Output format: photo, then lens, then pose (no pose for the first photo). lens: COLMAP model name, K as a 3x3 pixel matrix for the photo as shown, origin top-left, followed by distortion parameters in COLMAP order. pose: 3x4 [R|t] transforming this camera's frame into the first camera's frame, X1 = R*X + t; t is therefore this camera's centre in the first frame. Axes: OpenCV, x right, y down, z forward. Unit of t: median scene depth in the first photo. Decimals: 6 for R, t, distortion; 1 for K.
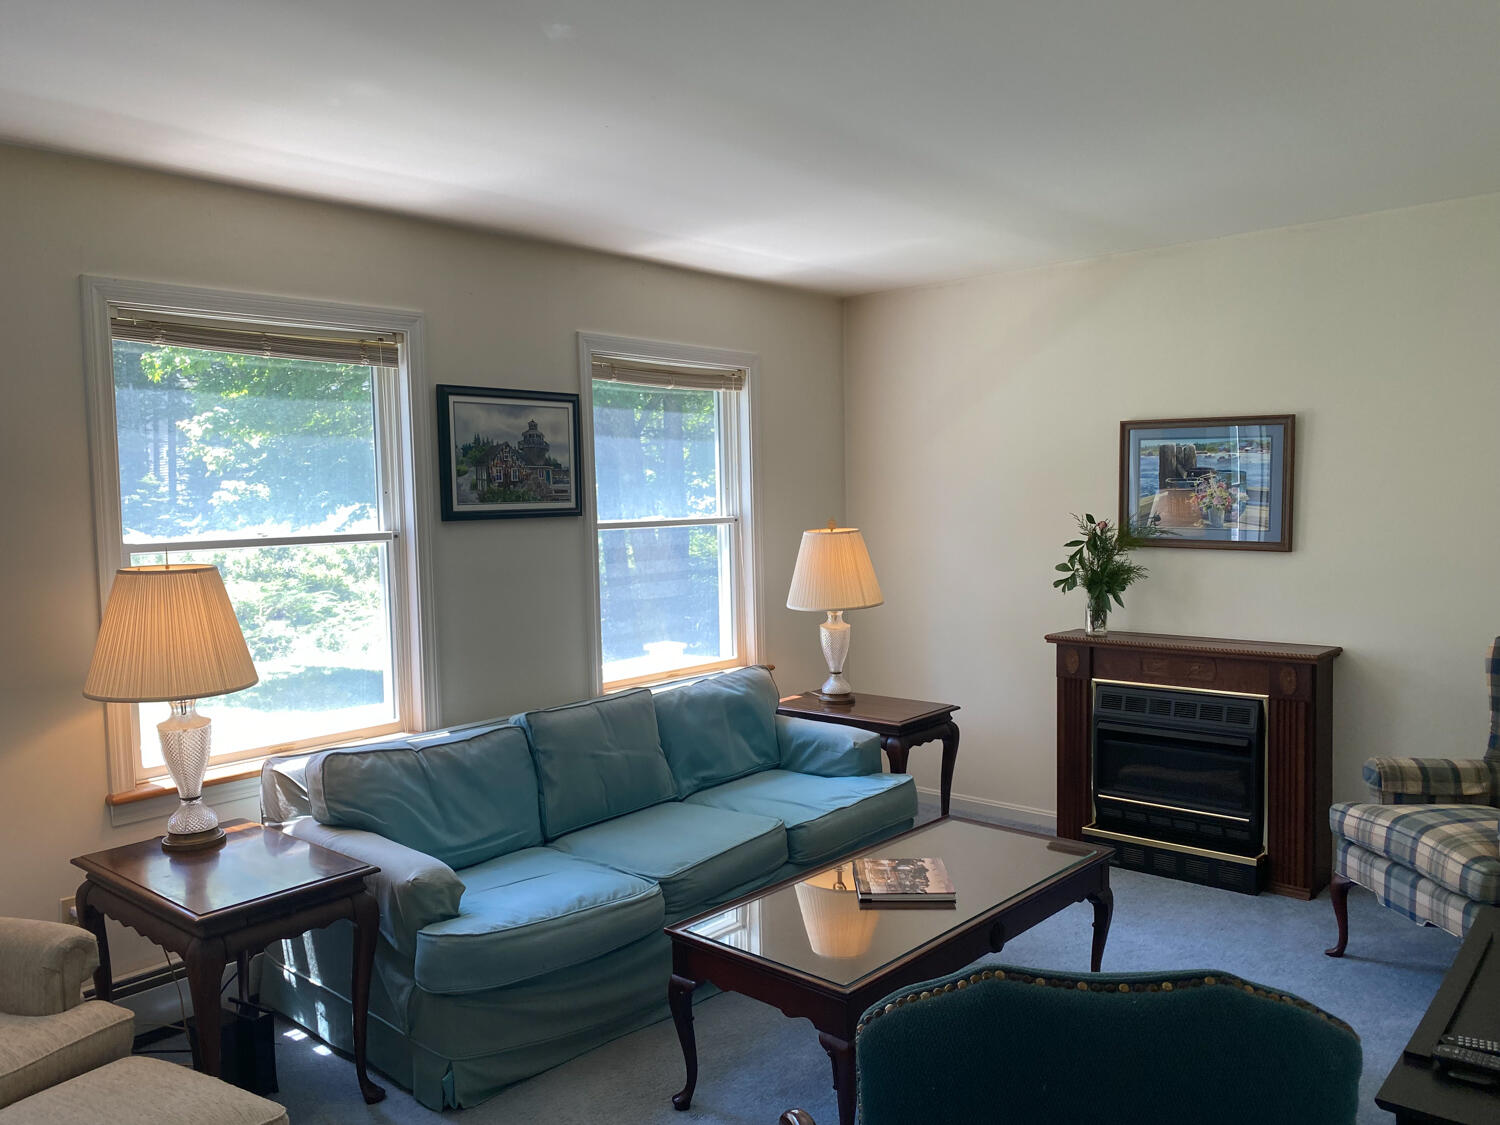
lens RADIAL K [[1120.0, 0, 686.7], [0, 1120.0, 578.6], [0, 0, 1]] dist [0.142782, -0.213602]
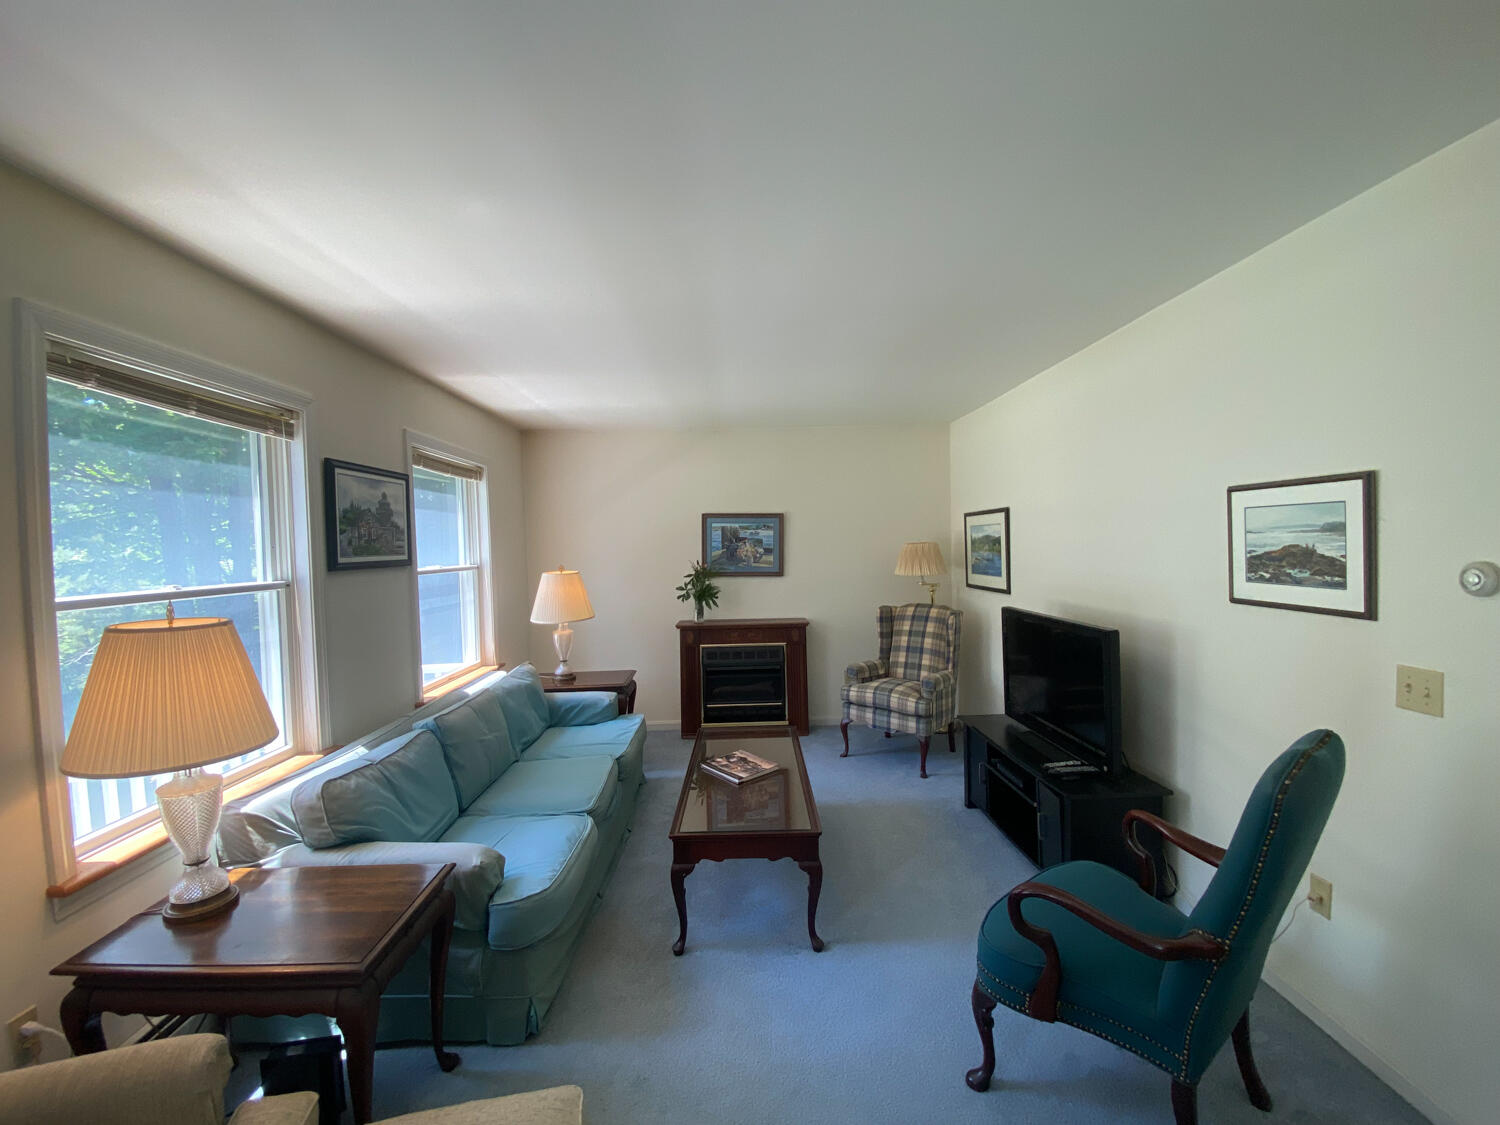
lens RADIAL K [[613.7, 0, 750.0], [0, 613.7, 562.5], [0, 0, 1]] dist [0.026885, -0.000080]
pose [[0.723517, -0.015364, 0.690135, -0.331152], [0.057395, 0.997630, -0.037962, -0.009100], [-0.687916, 0.067076, 0.722684, 0.205864]]
